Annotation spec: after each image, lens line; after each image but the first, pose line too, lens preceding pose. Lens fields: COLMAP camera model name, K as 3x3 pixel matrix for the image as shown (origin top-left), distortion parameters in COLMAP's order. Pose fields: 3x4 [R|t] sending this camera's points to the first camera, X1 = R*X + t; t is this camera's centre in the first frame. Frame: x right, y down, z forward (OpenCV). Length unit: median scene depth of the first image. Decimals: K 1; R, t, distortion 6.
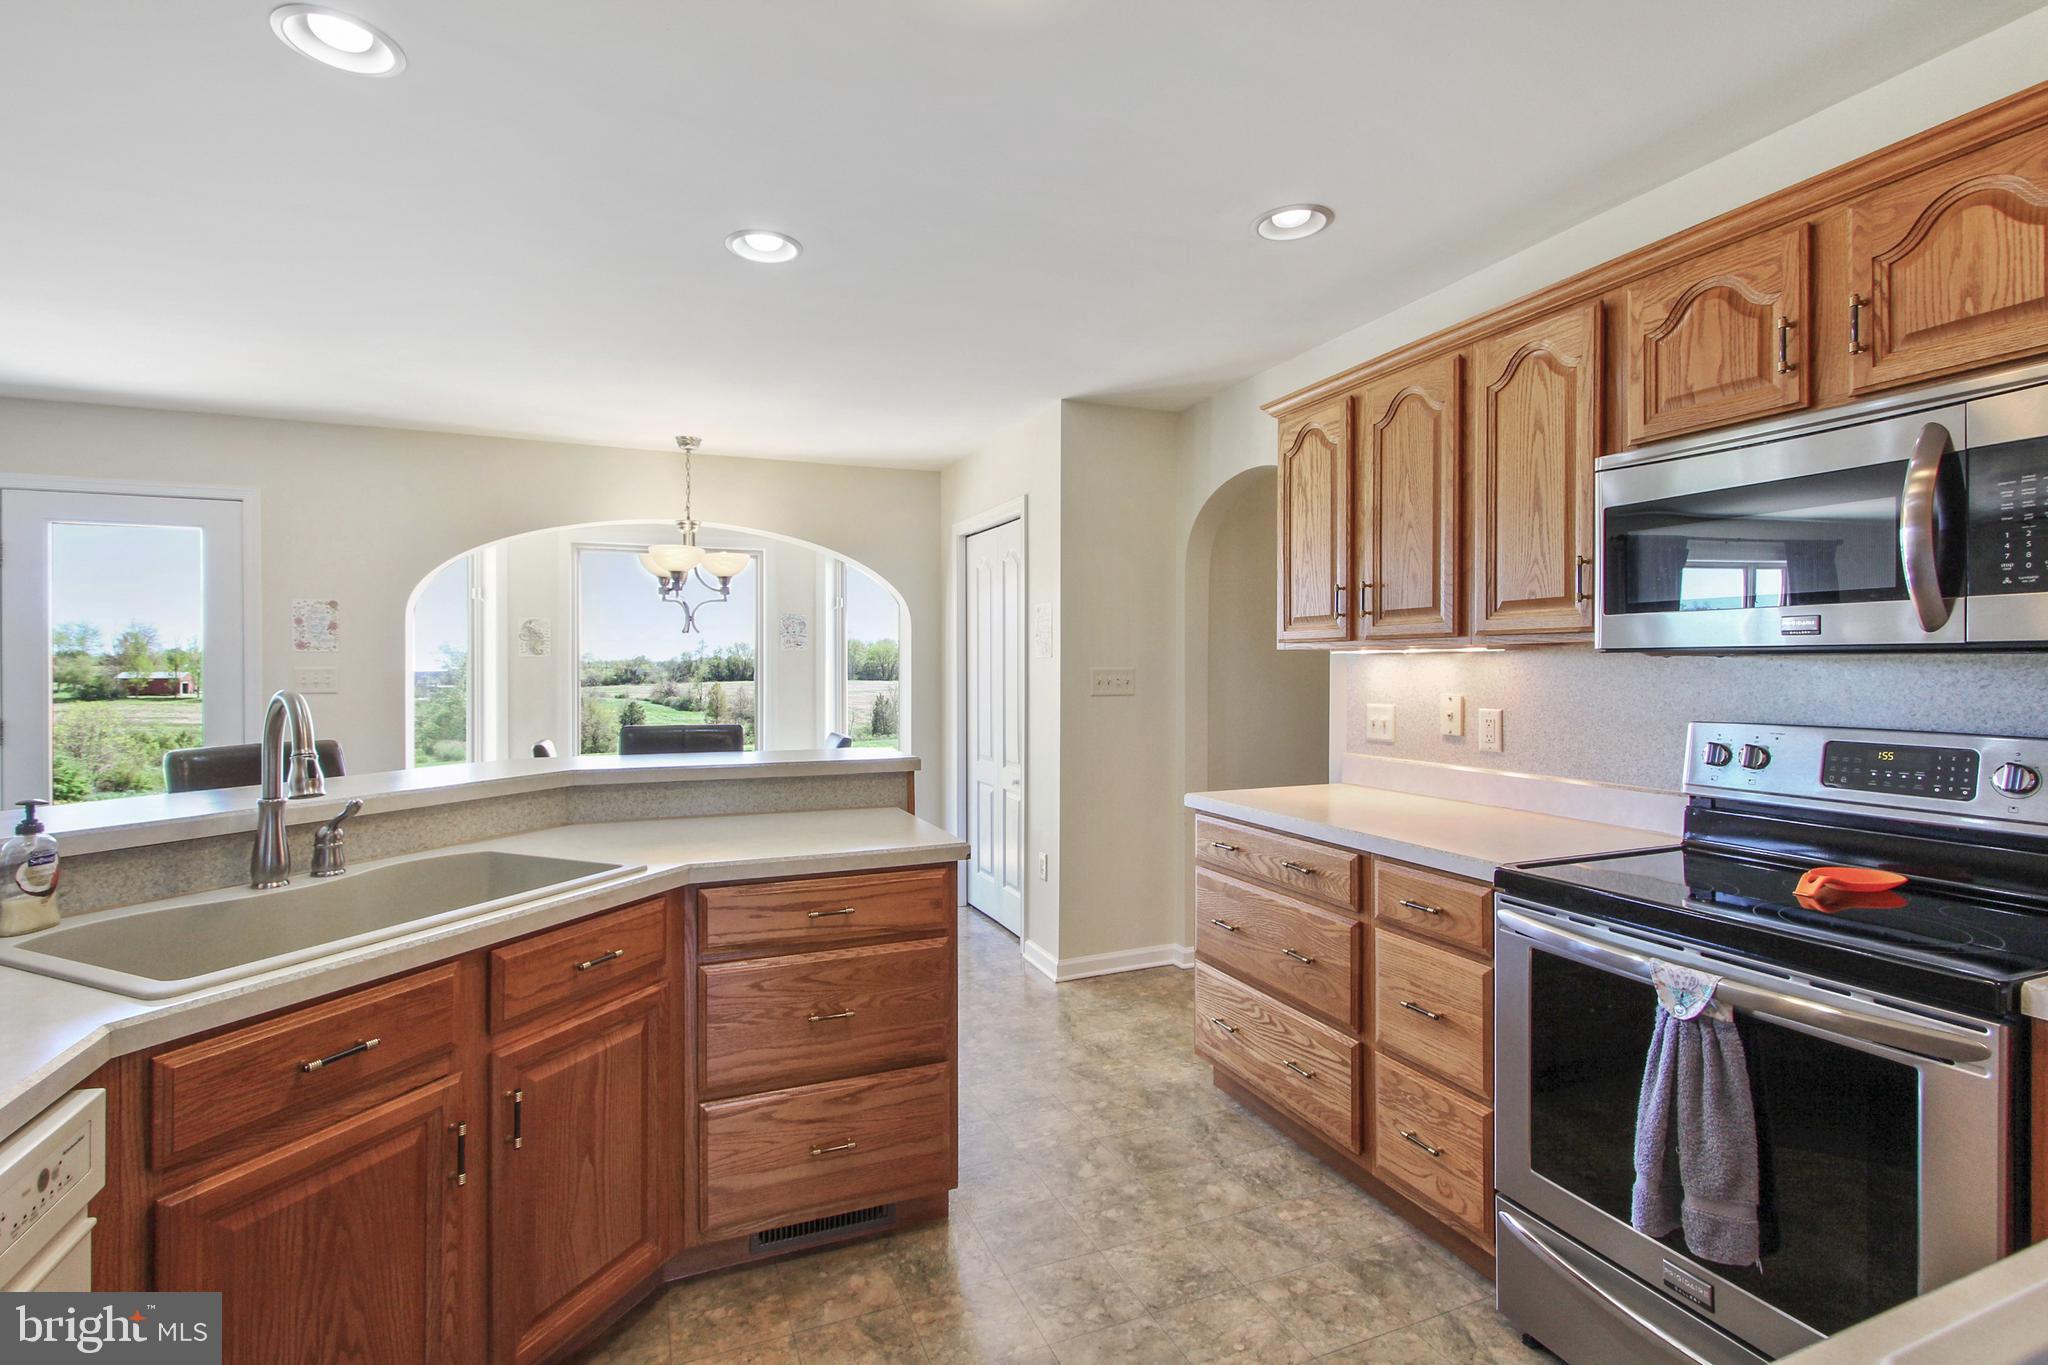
lens RADIAL K [[957.9, 0, 1018.8], [0, 957.9, 688.1], [0, 0, 1]] dist [0.012088, 0.000676]
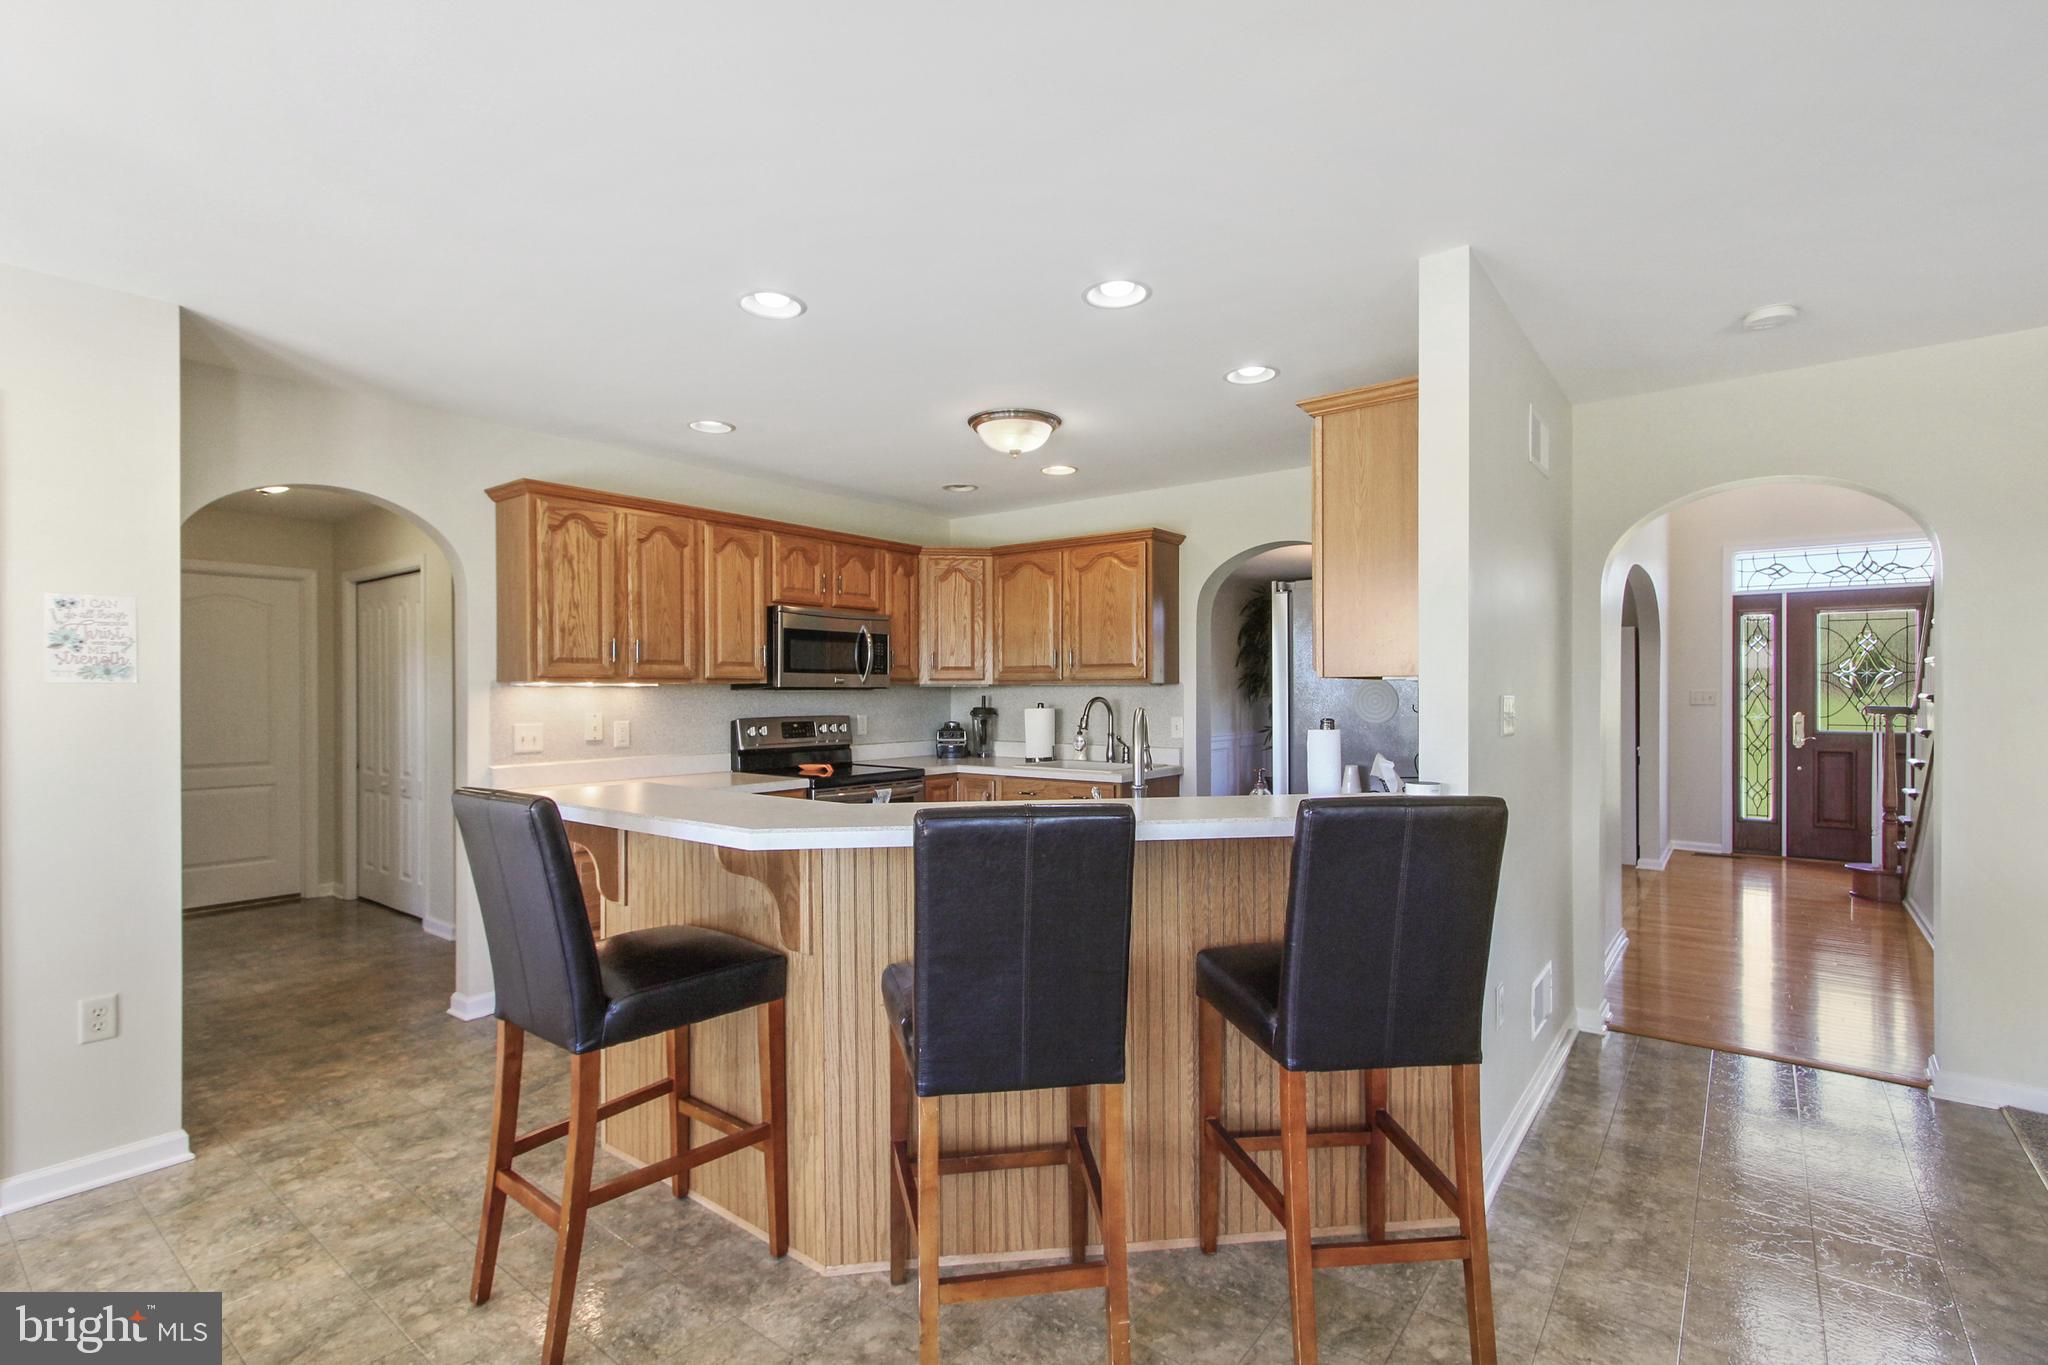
lens RADIAL K [[957.9, 0, 1018.8], [0, 957.9, 688.1], [0, 0, 1]] dist [0.012088, 0.000676]
pose [[-0.491663, -0.002013, 0.870783, -1.603369], [0.009313, 0.999928, 0.007570, -0.051882], [-0.870736, 0.011832, -0.491609, 1.545726]]
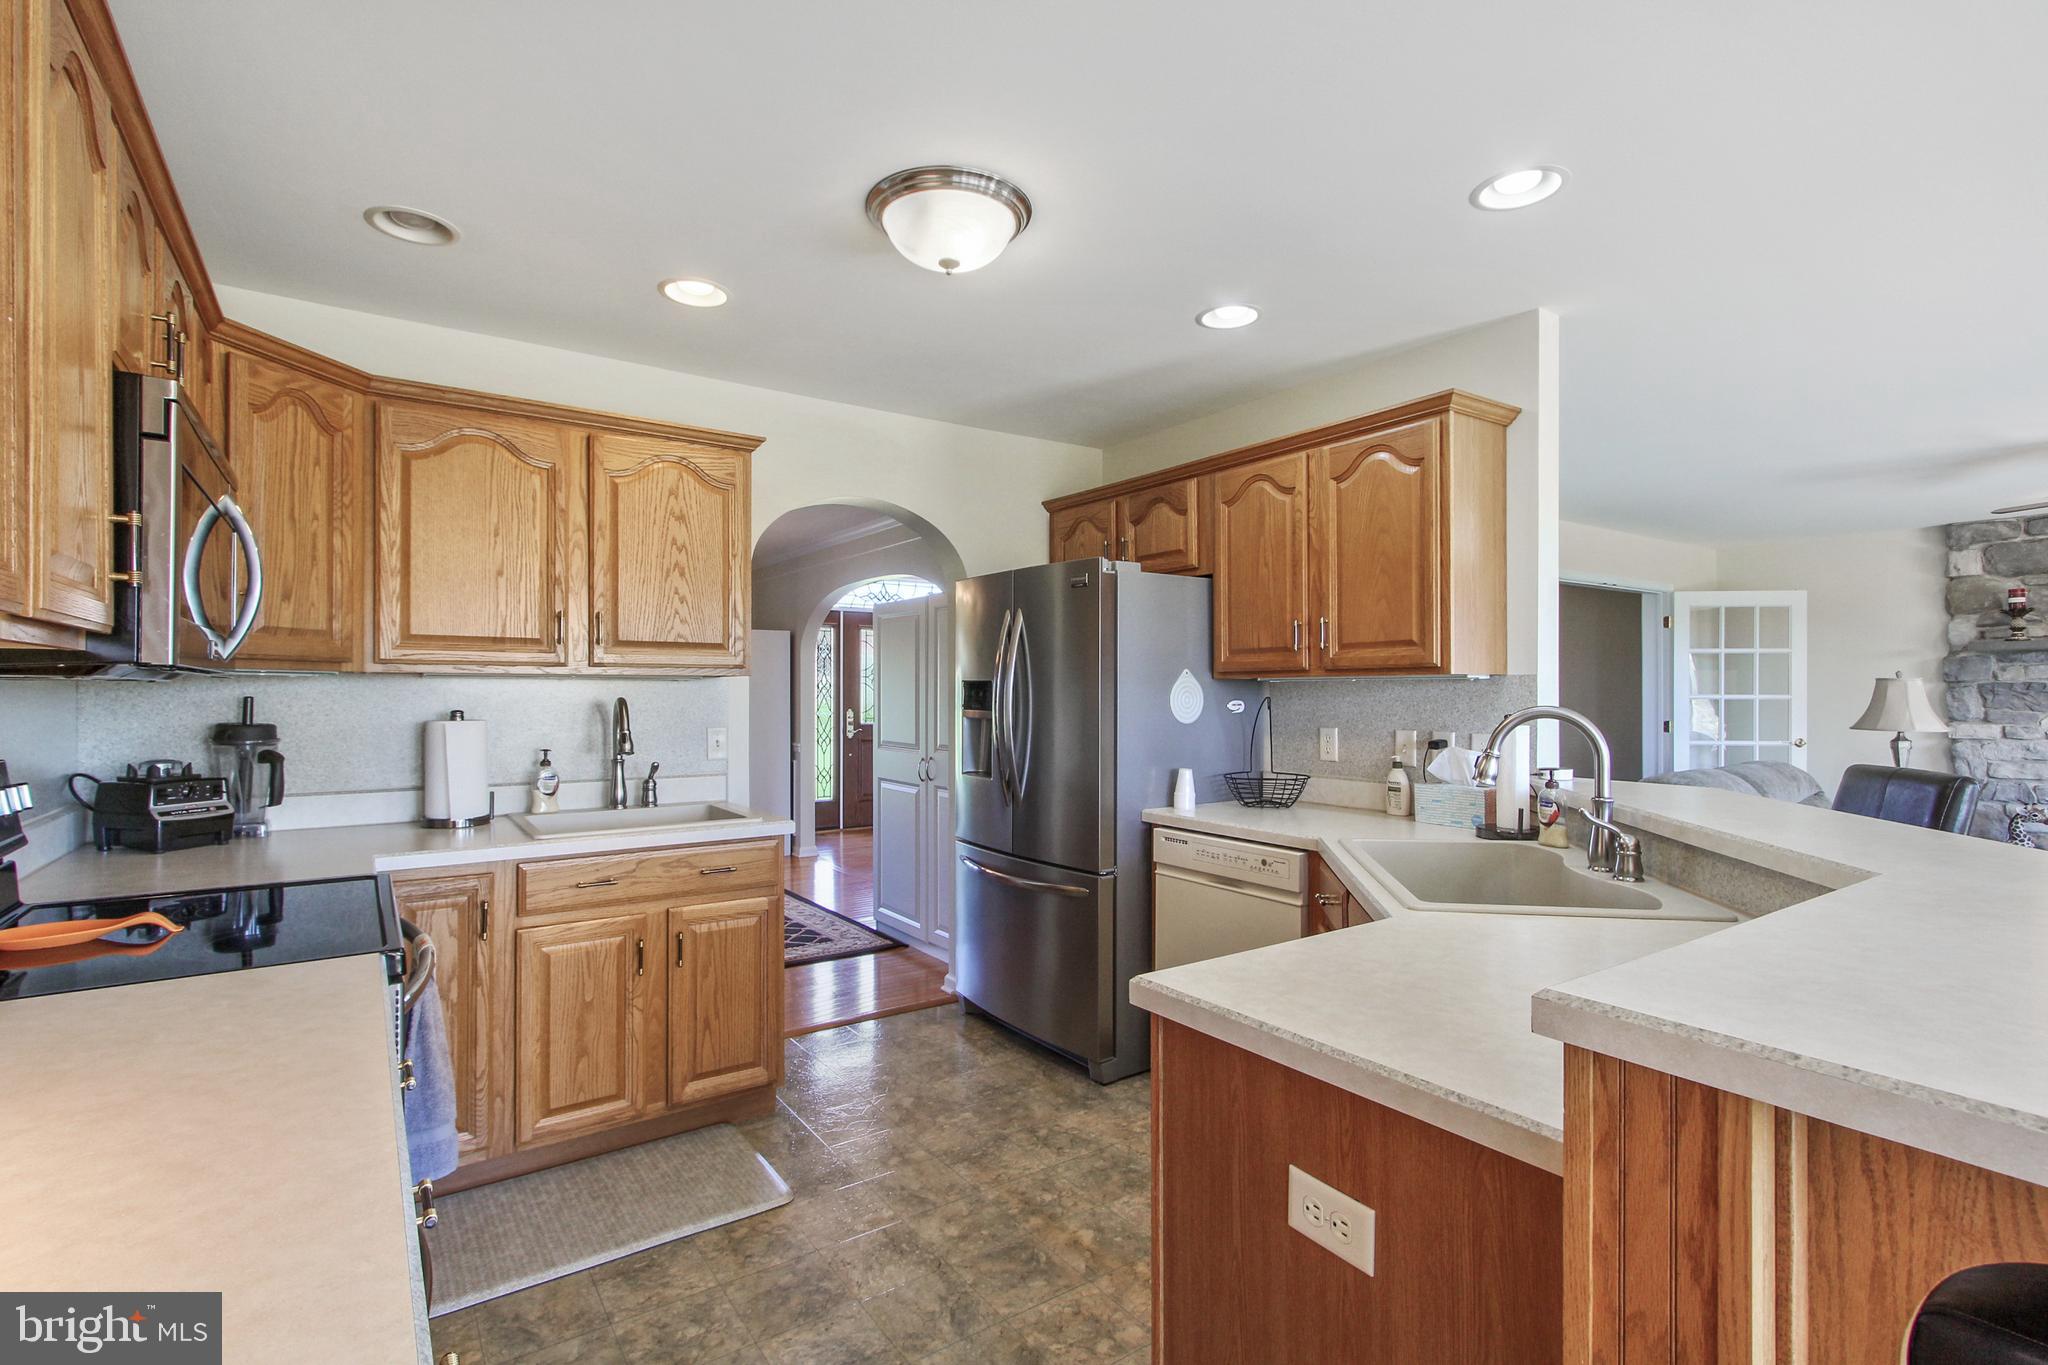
lens RADIAL K [[957.9, 0, 1018.8], [0, 957.9, 688.1], [0, 0, 1]] dist [0.012088, 0.000676]
pose [[-0.976911, 0.002761, -0.213627, 0.295899], [0.001711, 0.999986, 0.005100, -0.024527], [0.213638, 0.004617, -0.976902, 1.692483]]
